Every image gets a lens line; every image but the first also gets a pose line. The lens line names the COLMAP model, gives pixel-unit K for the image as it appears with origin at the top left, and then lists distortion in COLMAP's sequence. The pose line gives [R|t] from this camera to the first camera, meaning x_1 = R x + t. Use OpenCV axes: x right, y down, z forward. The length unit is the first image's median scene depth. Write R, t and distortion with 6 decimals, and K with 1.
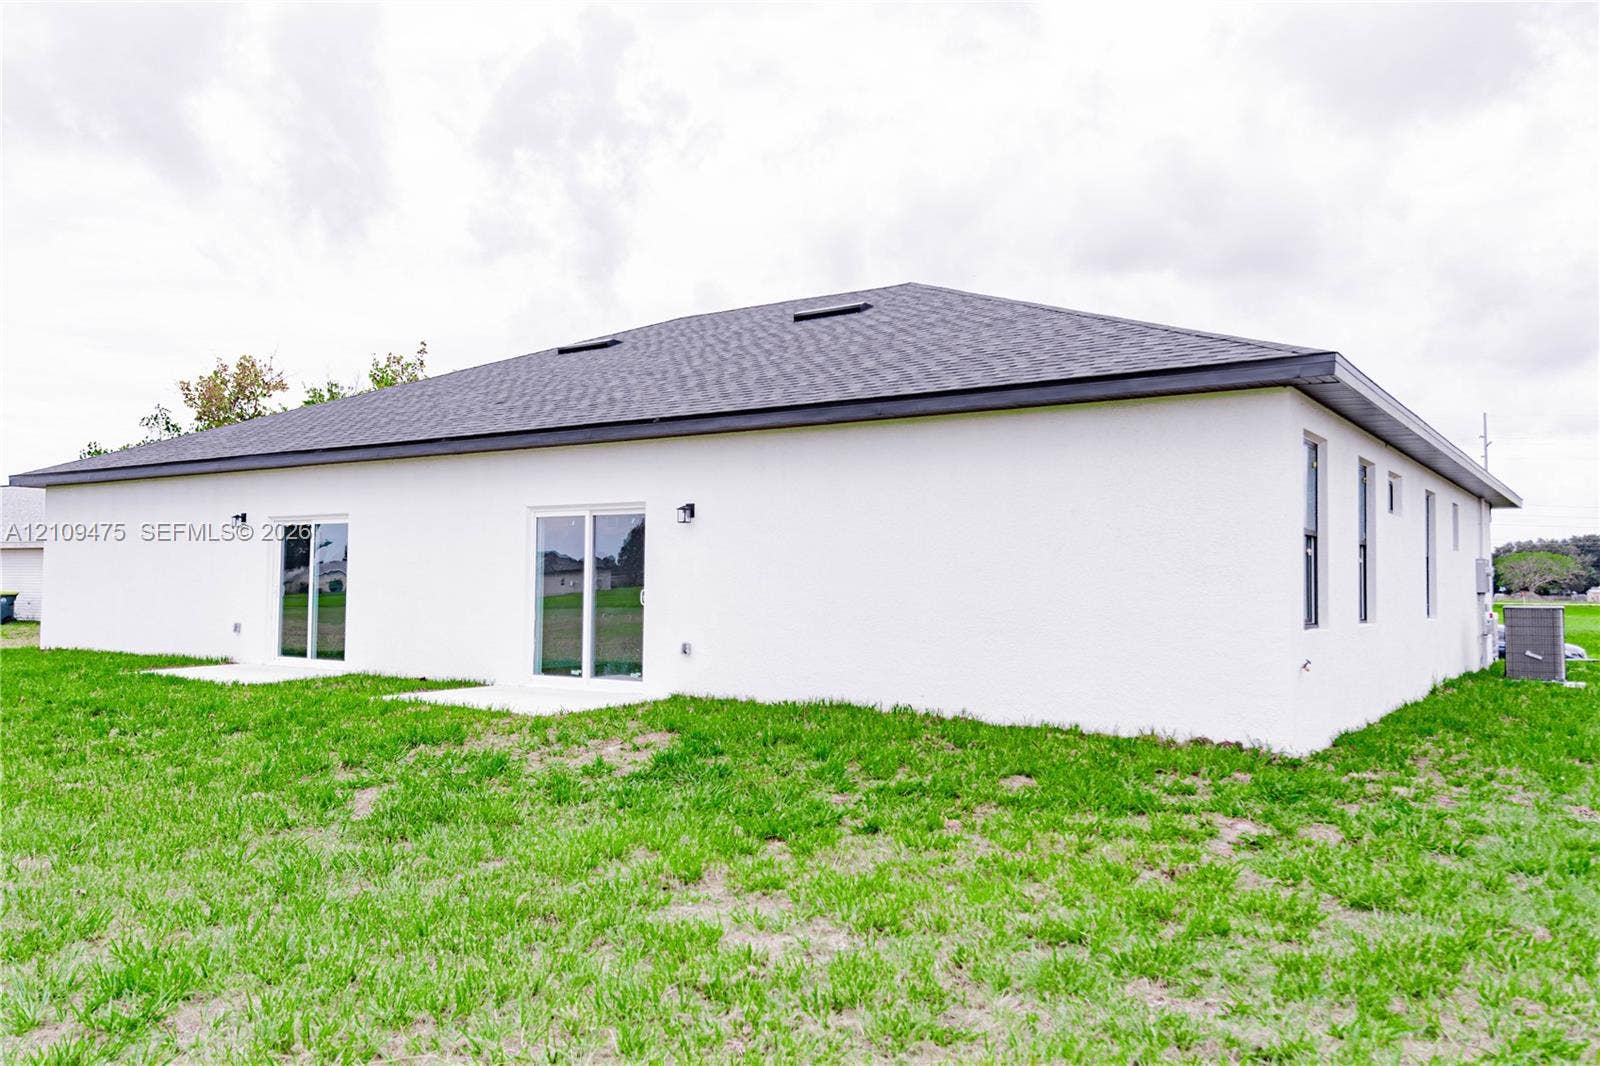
lens RADIAL K [[1168.2, 0, 800.0], [0, 1168.2, 533.0], [0, 0, 1]] dist [-0.008075, -0.003145]
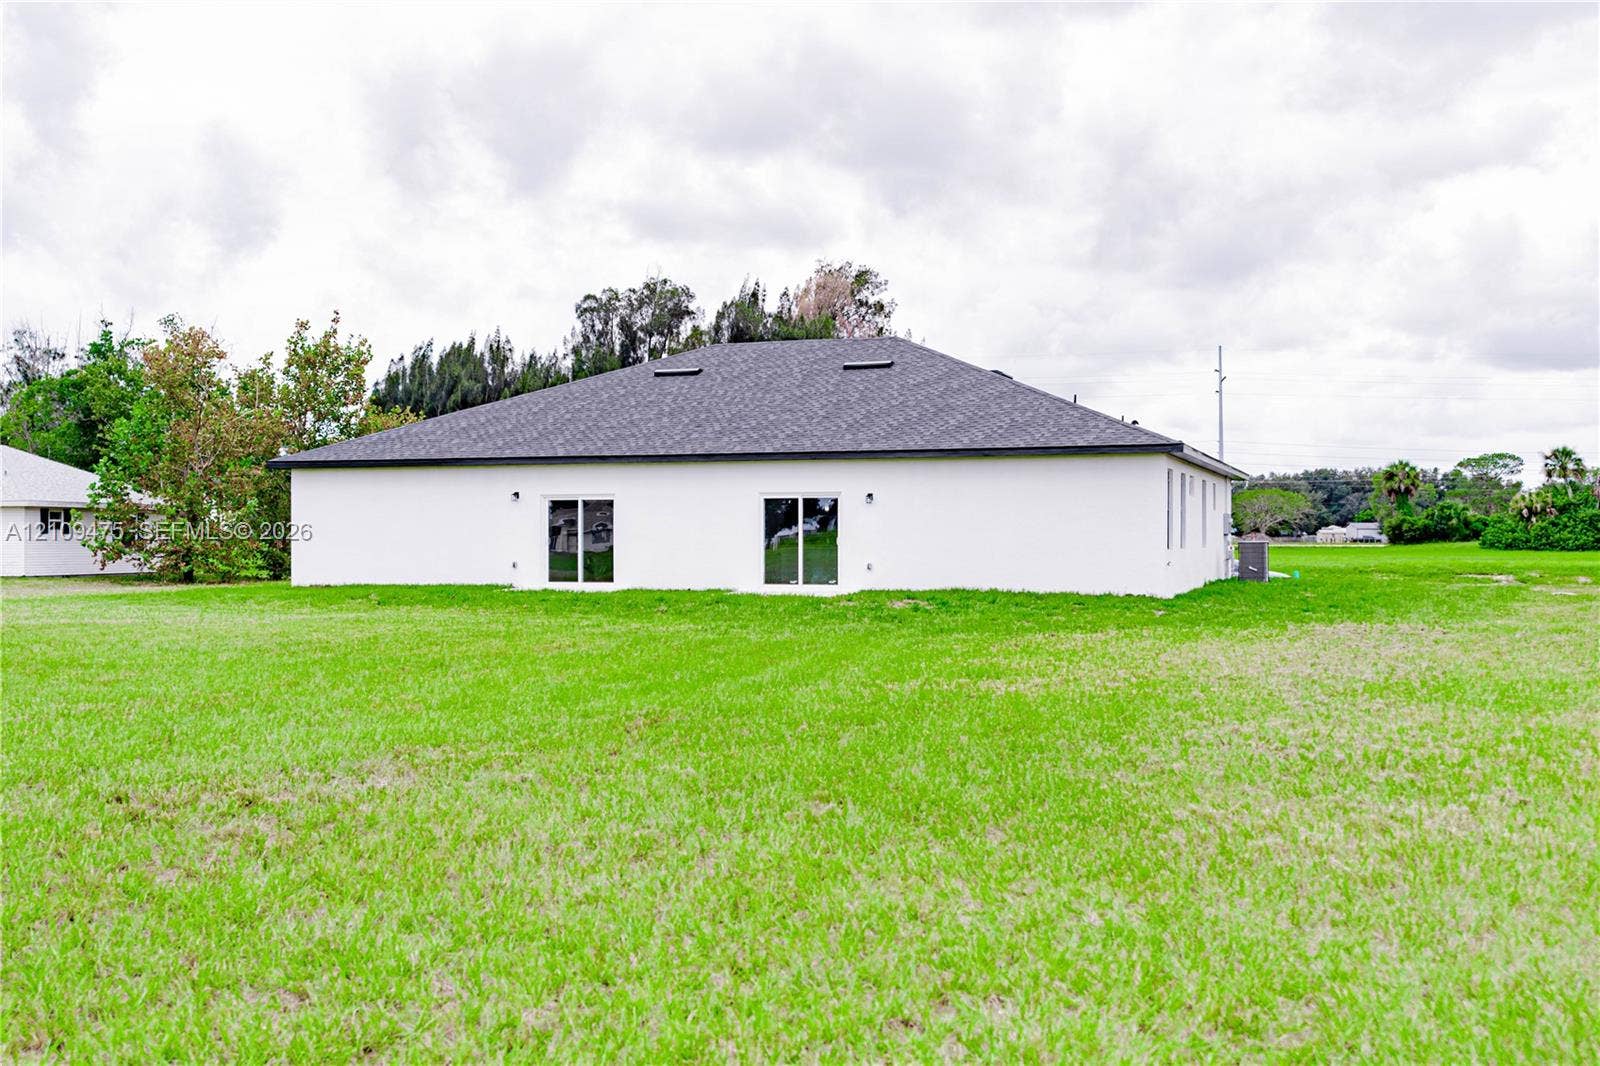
lens RADIAL K [[1393.6, 0, 800.0], [0, 1393.6, 533.0], [0, 0, 1]] dist [-0.002918, -0.006018]
pose [[0.971173, -0.010595, 0.238140, -0.680079], [-0.000131, 0.998988, 0.044981, -0.056075], [-0.238376, -0.043716, 0.970189, -1.112269]]
